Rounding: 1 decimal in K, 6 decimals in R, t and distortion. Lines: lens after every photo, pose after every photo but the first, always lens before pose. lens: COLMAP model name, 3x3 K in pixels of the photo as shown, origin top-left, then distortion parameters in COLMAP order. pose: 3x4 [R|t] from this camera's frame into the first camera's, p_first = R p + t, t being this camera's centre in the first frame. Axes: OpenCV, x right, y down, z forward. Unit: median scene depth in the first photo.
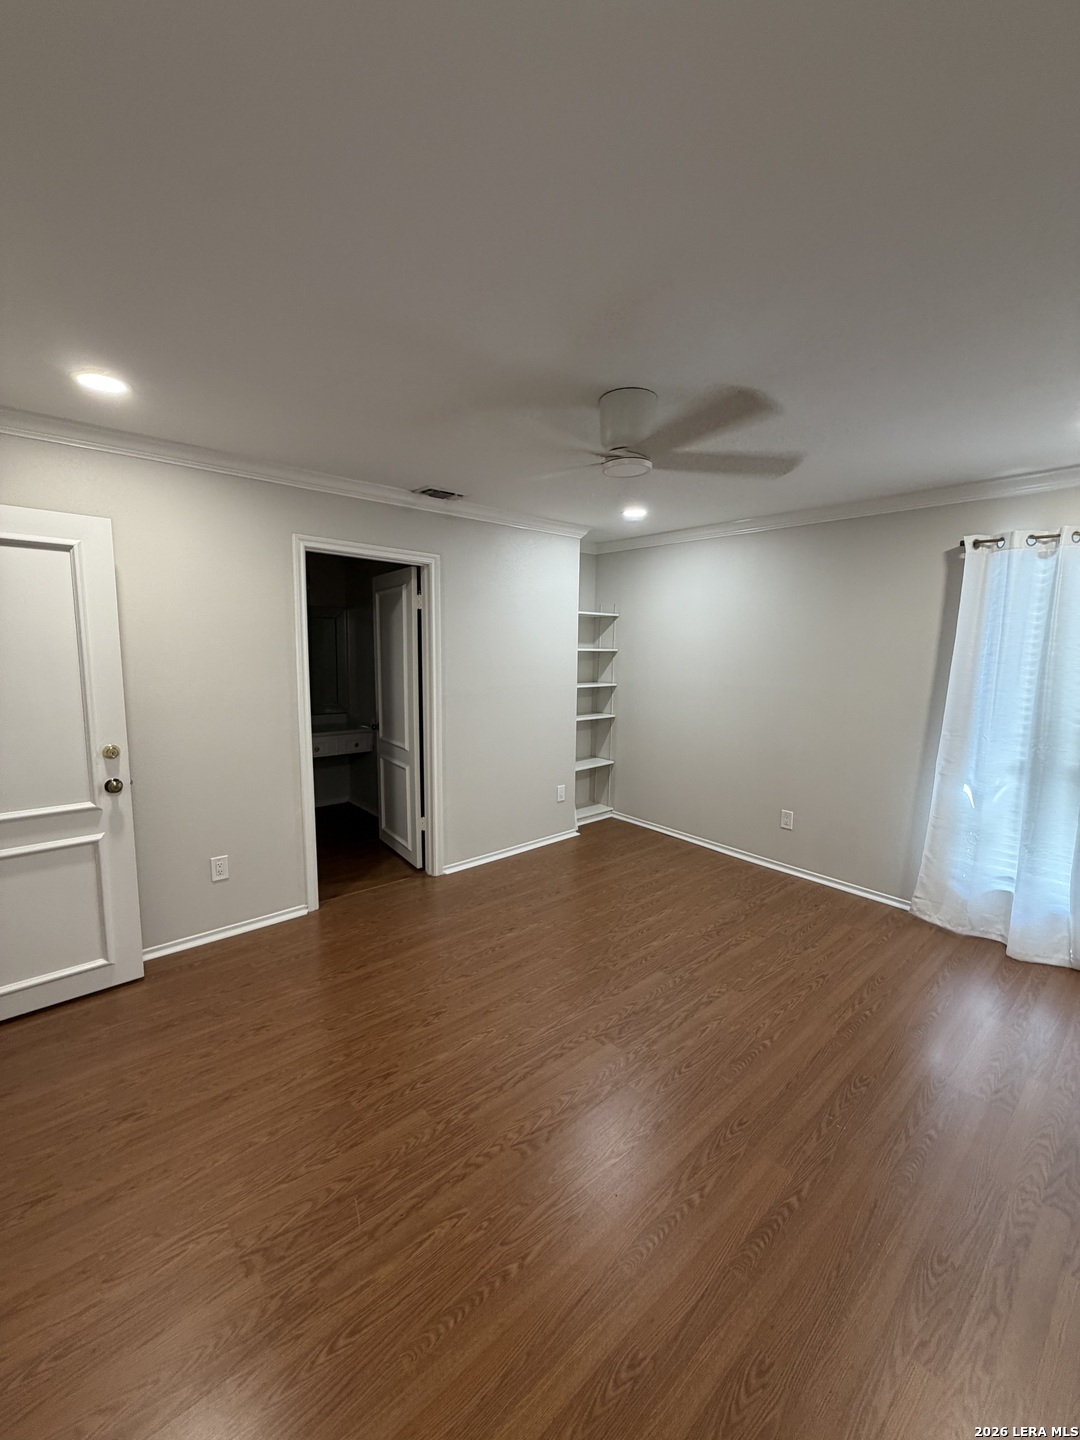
lens RADIAL K [[575.1, 0, 545.1], [0, 575.1, 724.1], [0, 0, 1]] dist [0.001232, -0.000135]
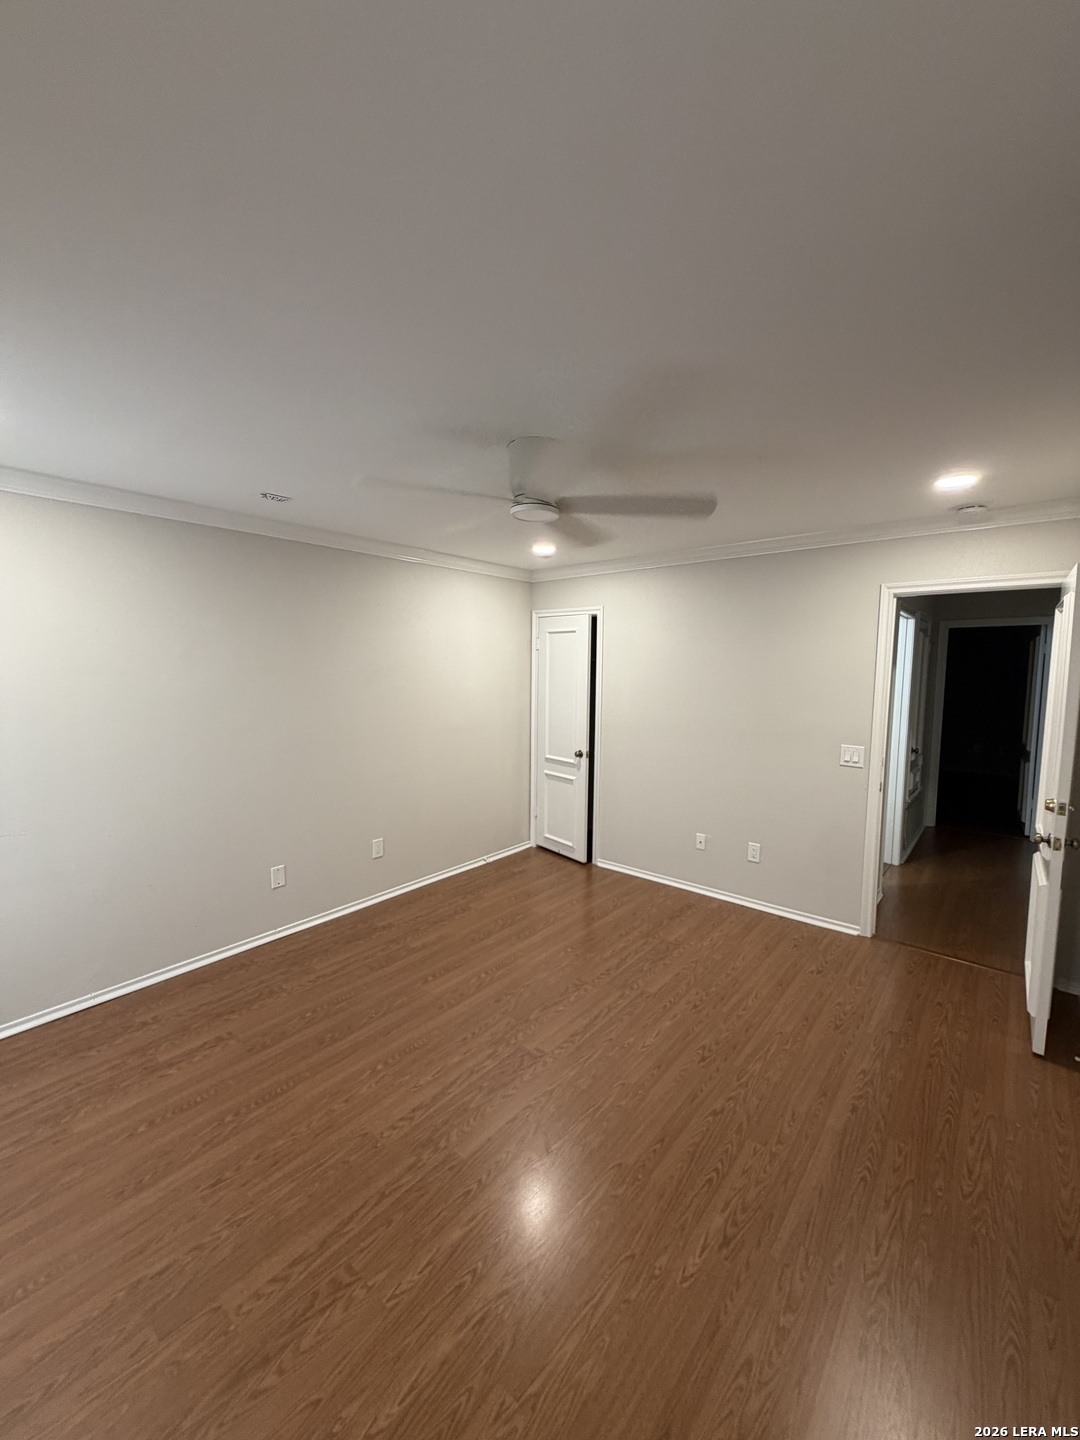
lens RADIAL K [[575.1, 0, 540.6], [0, 575.1, 730.2], [0, 0, 1]] dist [0.001232, -0.000135]
pose [[-0.988445, -0.005174, -0.151492, 0.249406], [-0.042165, 0.969359, 0.242003, -0.278854], [0.145598, 0.245594, -0.958376, 1.797513]]
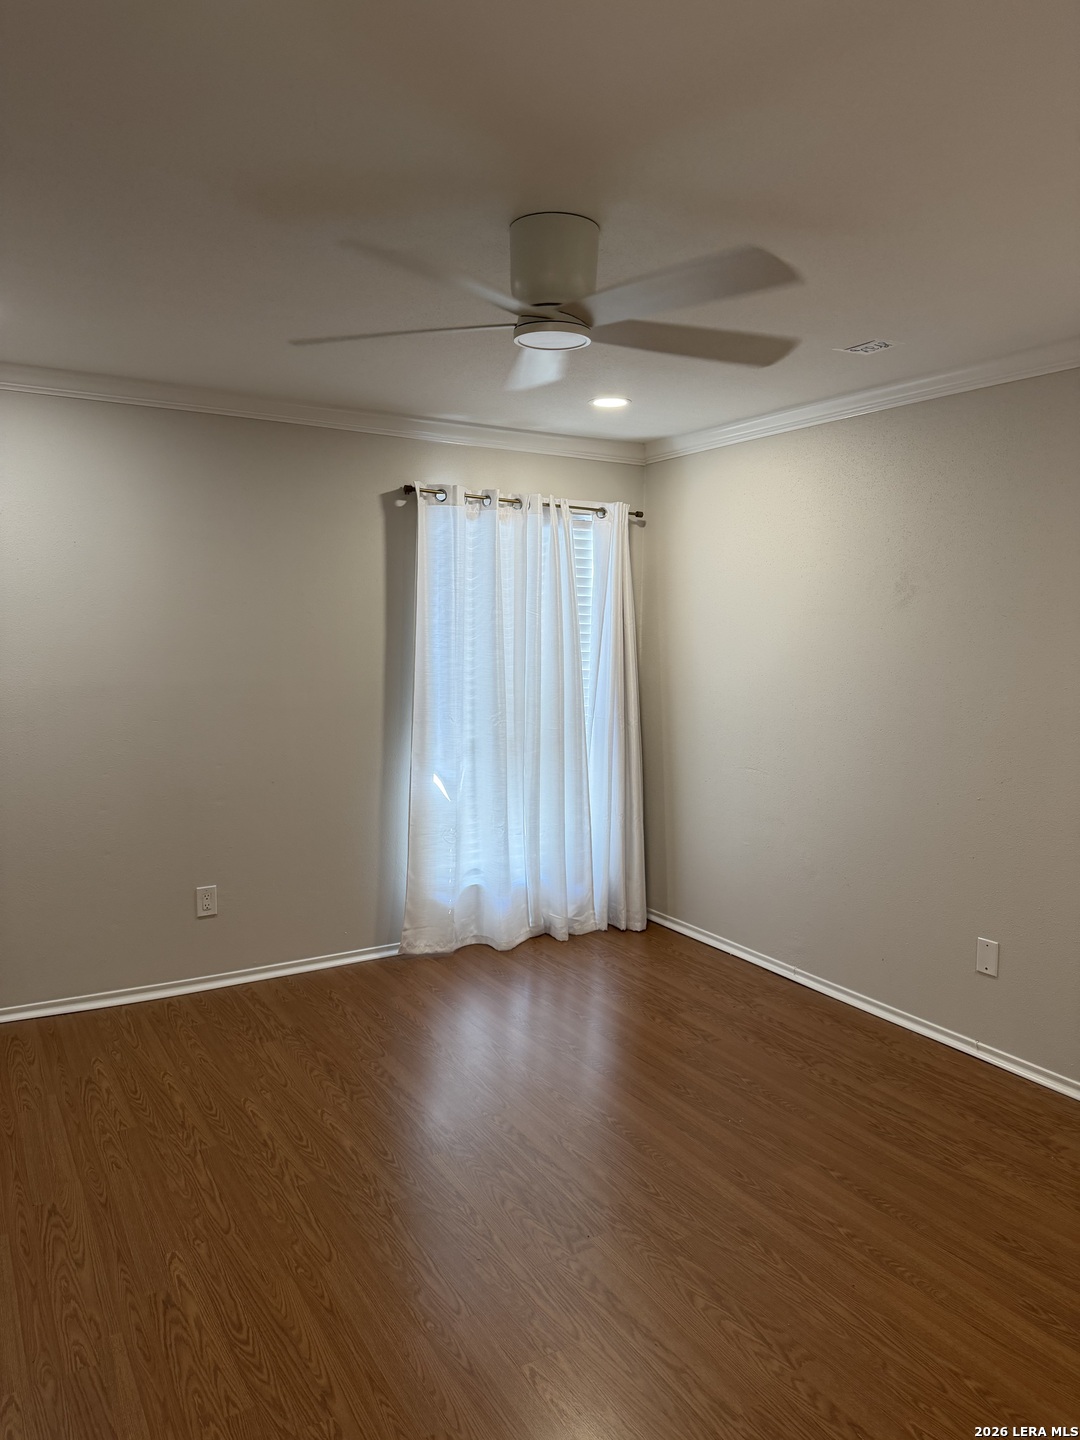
lens RADIAL K [[1016.0, 0, 530.1], [0, 1016.0, 710.8], [0, 0, 1]] dist [0.005239, -0.004571]
pose [[0.186989, -0.101916, 0.977061, -0.896774], [0.128547, 0.988590, 0.078517, -0.117001], [-0.973915, 0.110916, 0.197956, 0.734726]]
